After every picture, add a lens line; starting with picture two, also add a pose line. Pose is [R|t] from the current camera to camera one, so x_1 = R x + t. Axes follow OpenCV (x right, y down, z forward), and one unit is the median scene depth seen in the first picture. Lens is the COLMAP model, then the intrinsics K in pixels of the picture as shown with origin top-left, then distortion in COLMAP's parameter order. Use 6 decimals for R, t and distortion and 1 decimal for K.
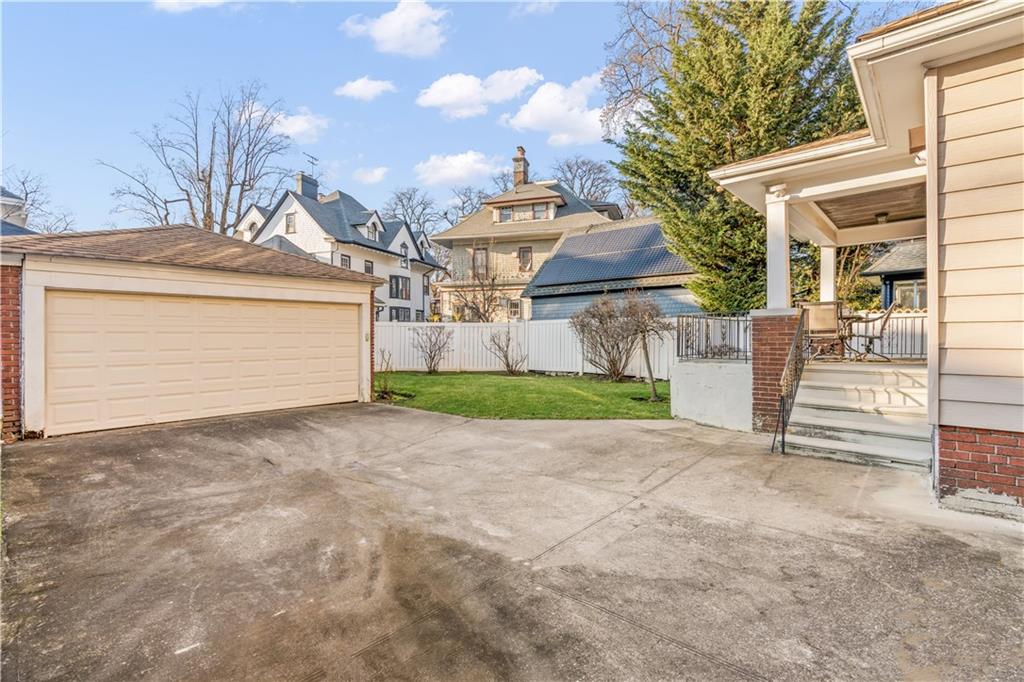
lens RADIAL K [[468.9, 0, 513.0], [0, 468.9, 340.2], [0, 0, 1]] dist [-0.010967, 0.002428]
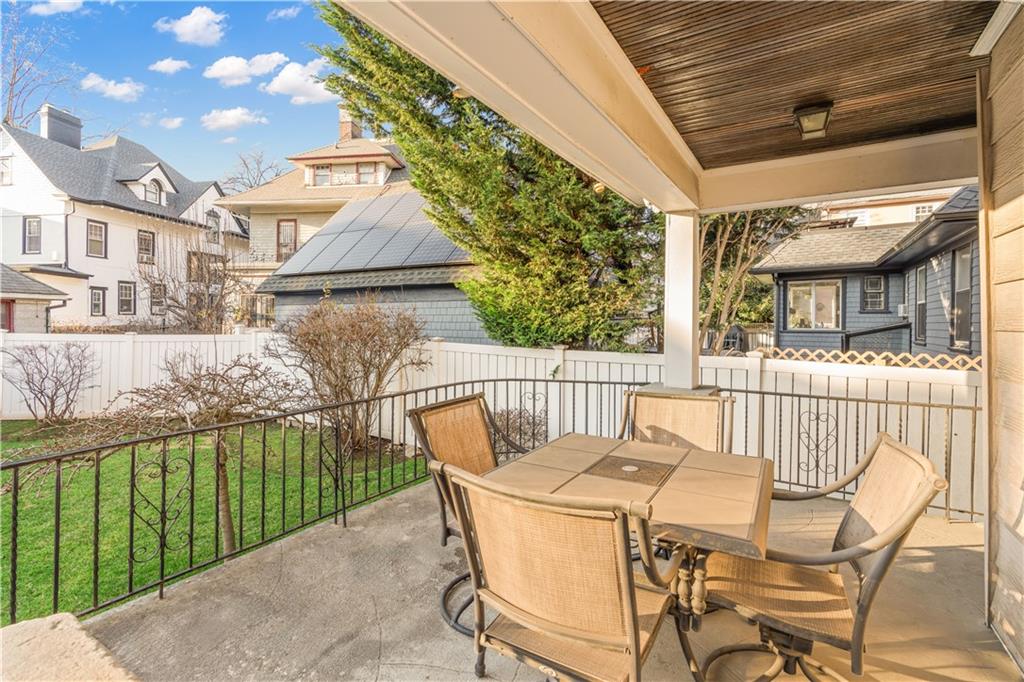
lens RADIAL K [[468.9, 0, 513.3], [0, 468.9, 315.7], [0, 0, 1]] dist [-0.010967, 0.002428]
pose [[0.984598, 0.011940, 0.174424, 0.161412], [-0.009217, 0.999823, -0.016413, -0.035655], [-0.174589, 0.014552, 0.984534, 0.218645]]
